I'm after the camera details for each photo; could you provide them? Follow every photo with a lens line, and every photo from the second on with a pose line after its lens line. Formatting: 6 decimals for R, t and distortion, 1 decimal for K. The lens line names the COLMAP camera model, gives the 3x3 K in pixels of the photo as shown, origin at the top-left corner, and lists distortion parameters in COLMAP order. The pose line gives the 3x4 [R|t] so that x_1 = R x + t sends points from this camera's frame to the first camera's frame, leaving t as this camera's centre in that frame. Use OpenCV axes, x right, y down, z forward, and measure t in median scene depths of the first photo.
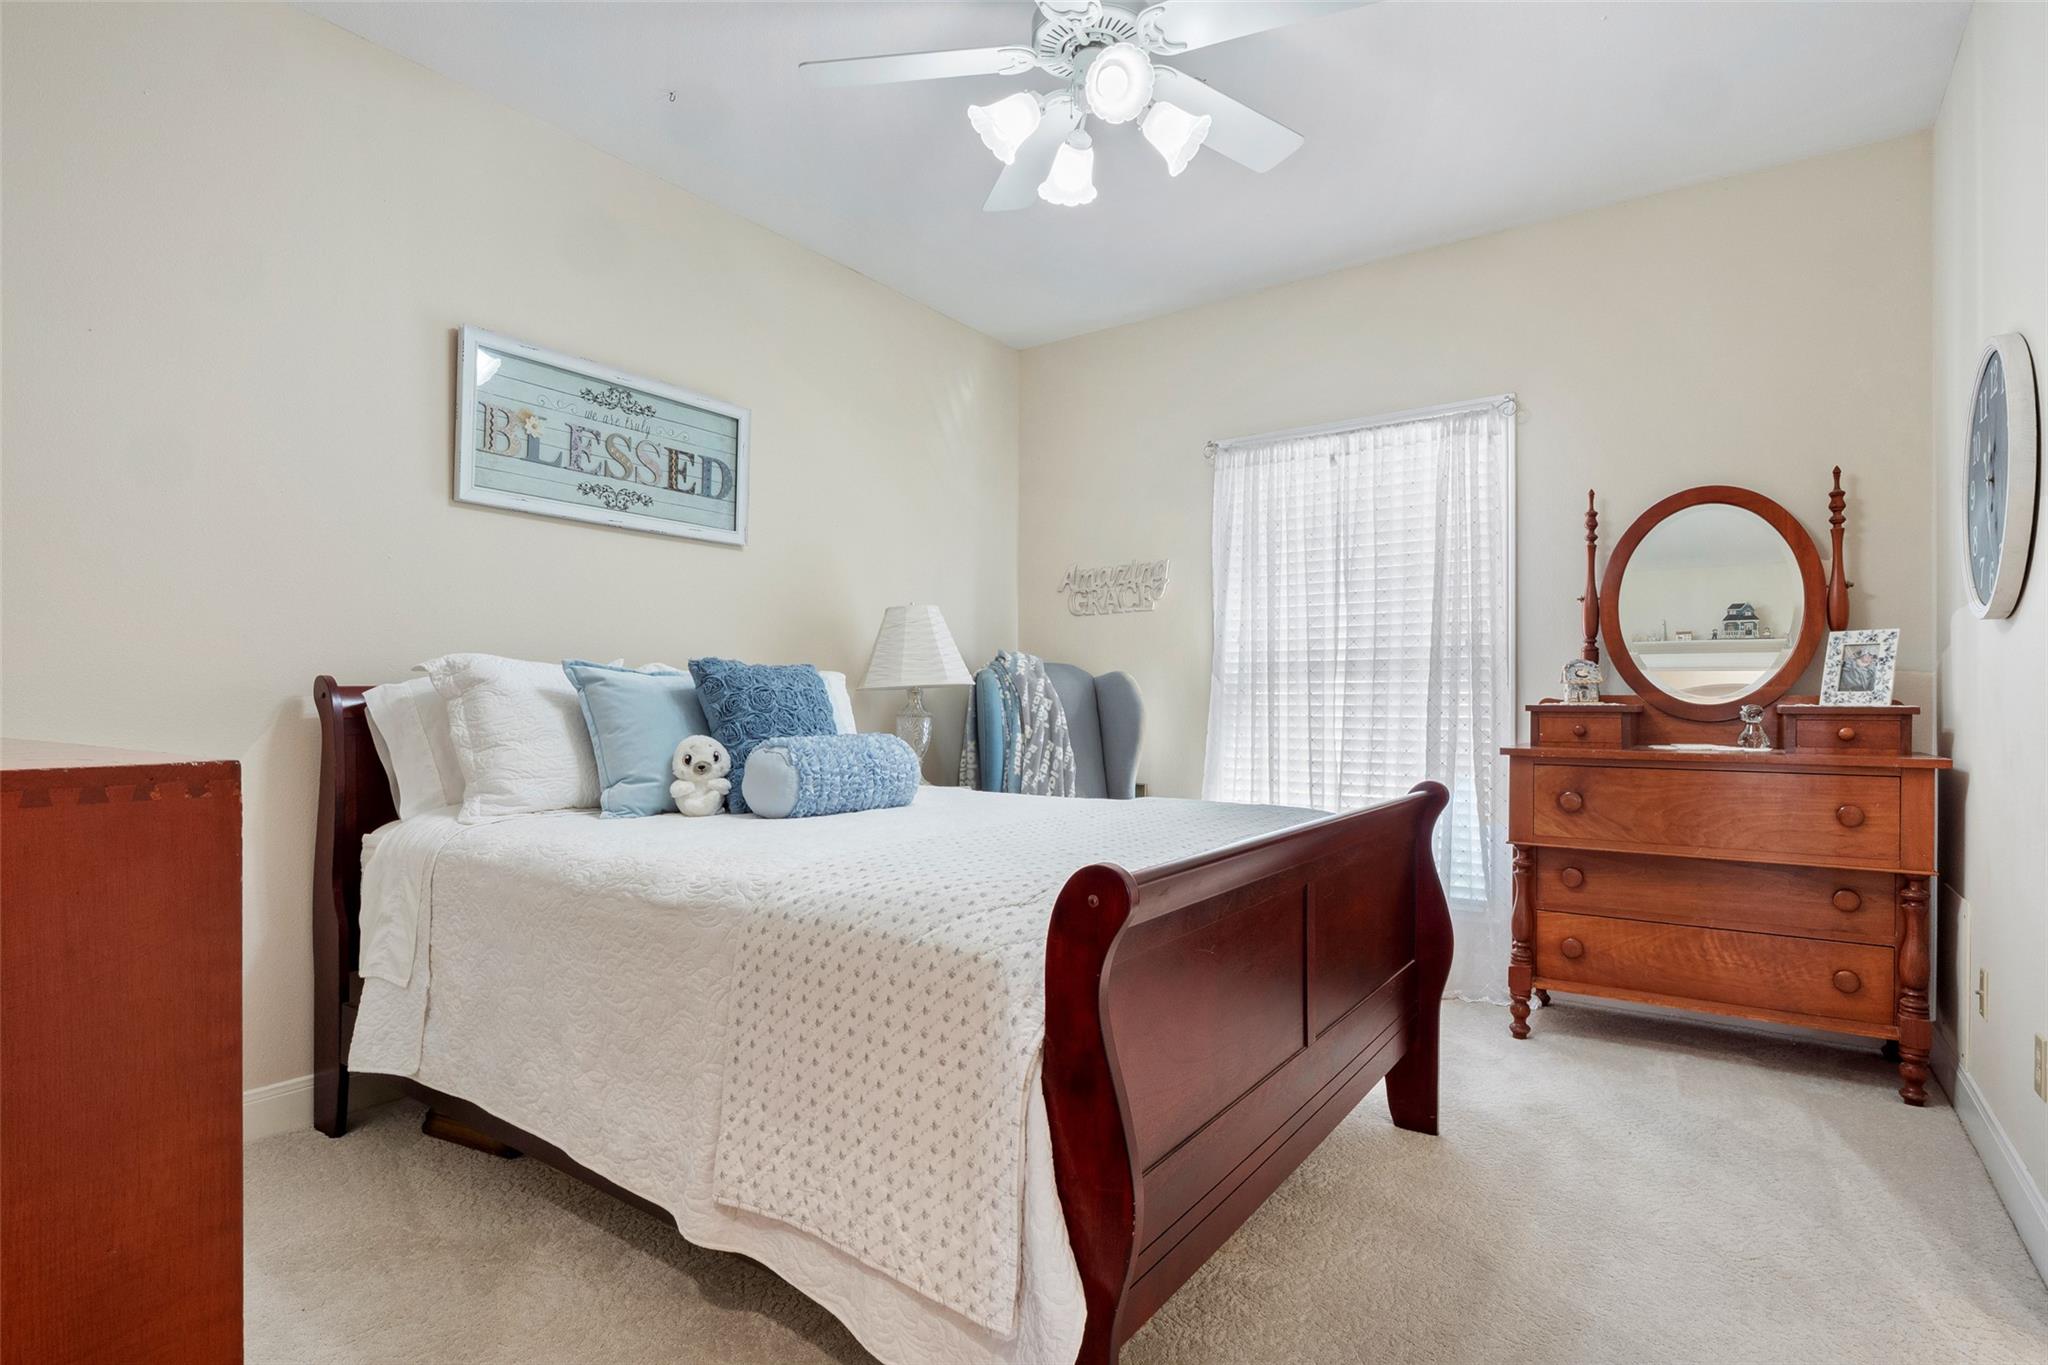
lens RADIAL K [[990.2, 0, 1023.7], [0, 990.2, 691.5], [0, 0, 1]] dist [-0.034788, -0.001279]
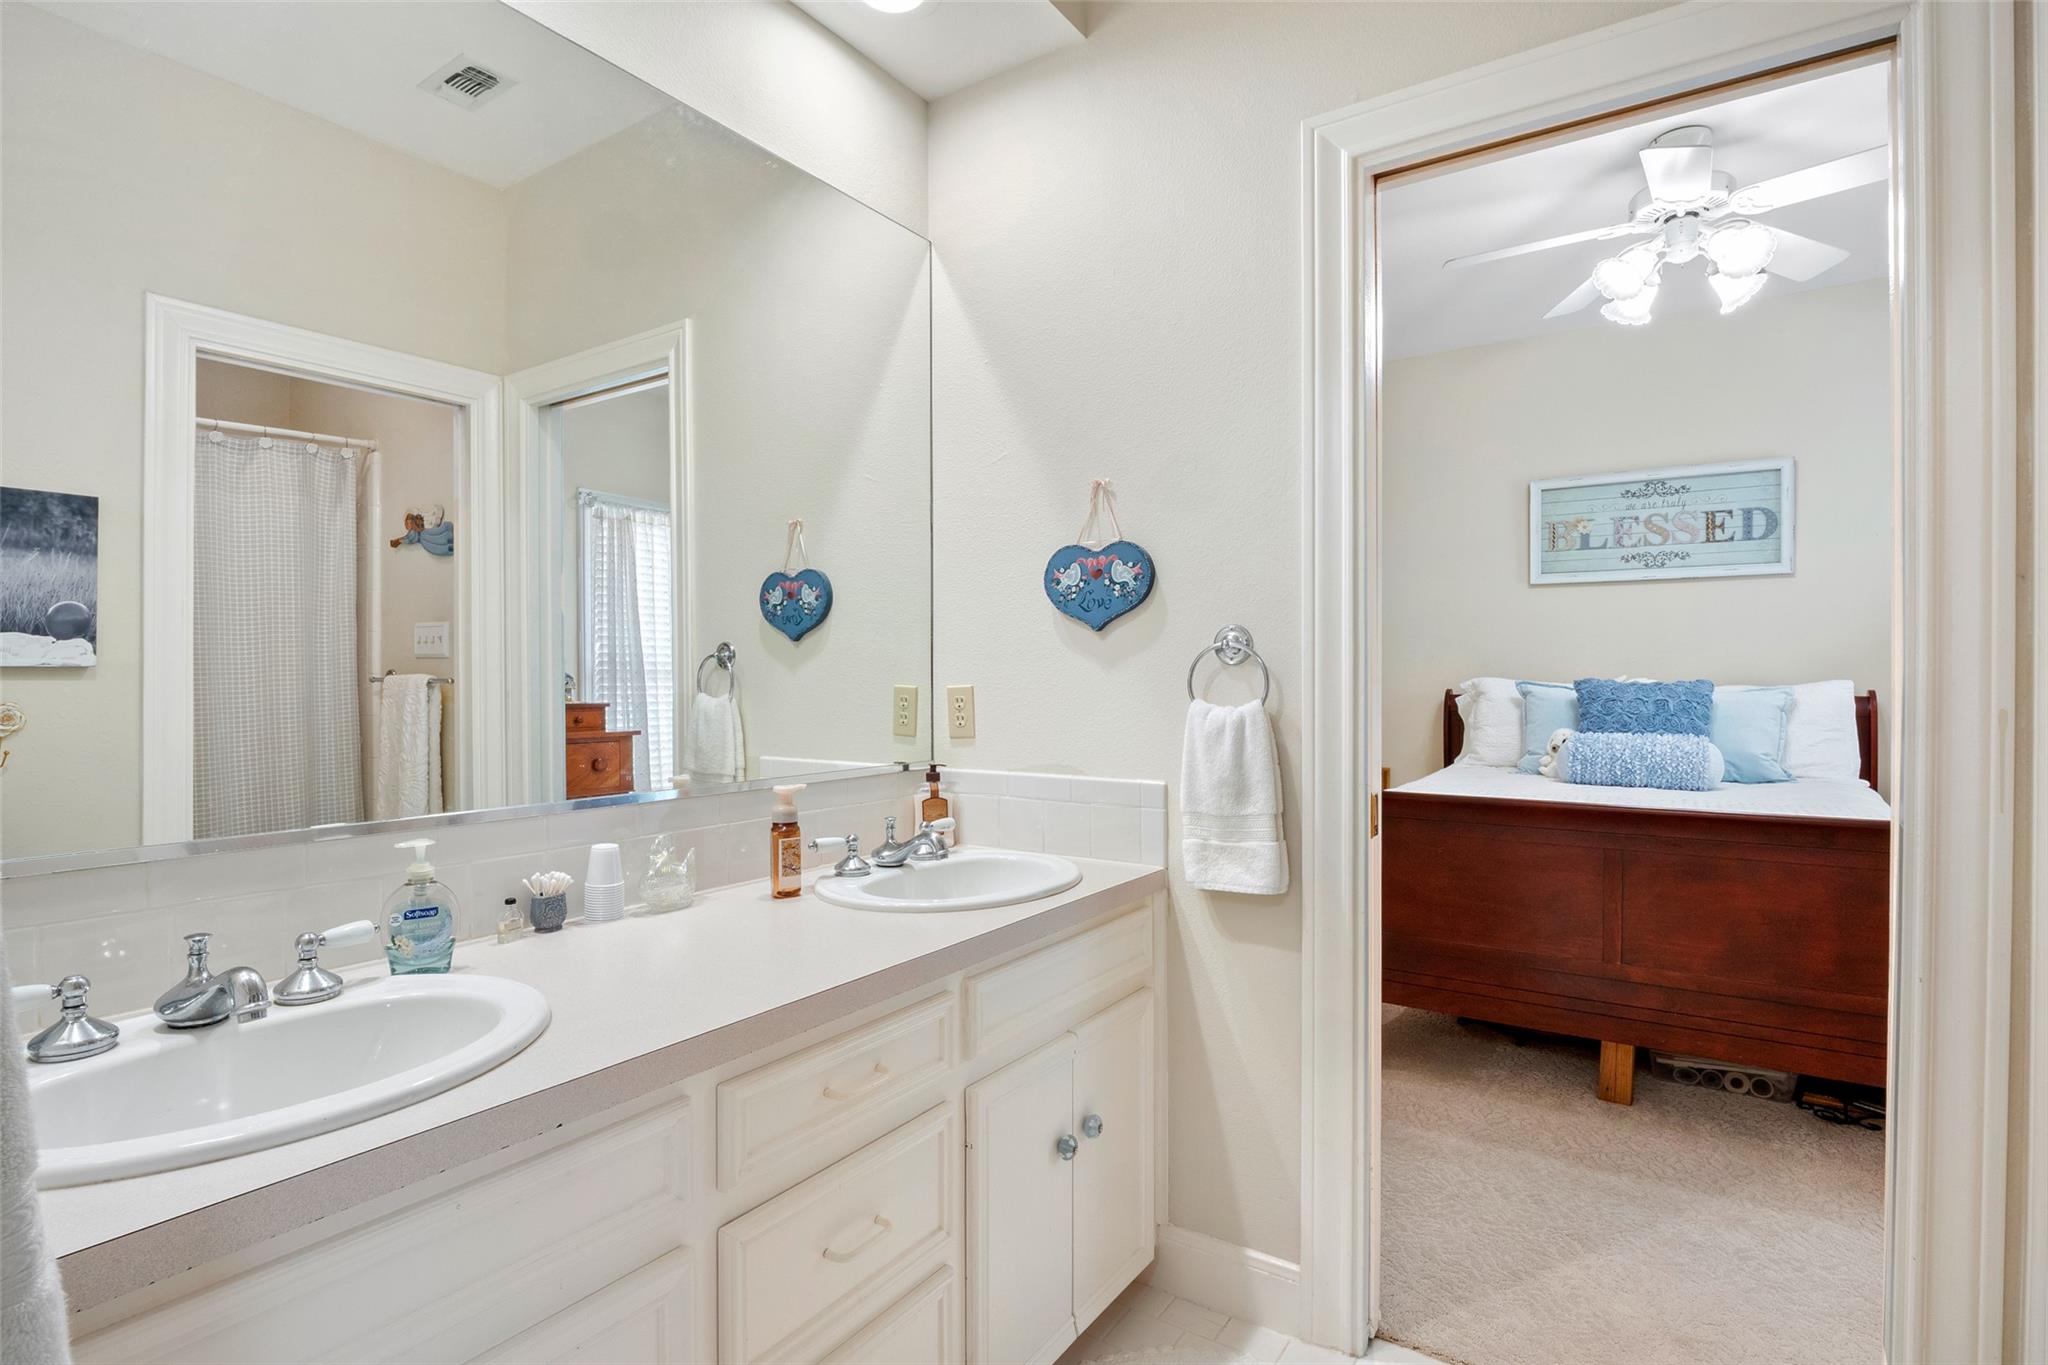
lens RADIAL K [[990.2, 0, 1024.7], [0, 990.2, 685.1], [0, 0, 1]] dist [-0.034788, -0.001279]
pose [[0.042222, 0.005008, -0.999096, 0.940014], [0.010268, 0.999932, 0.005446, -0.032353], [0.999055, -0.010488, 0.042168, 0.032326]]
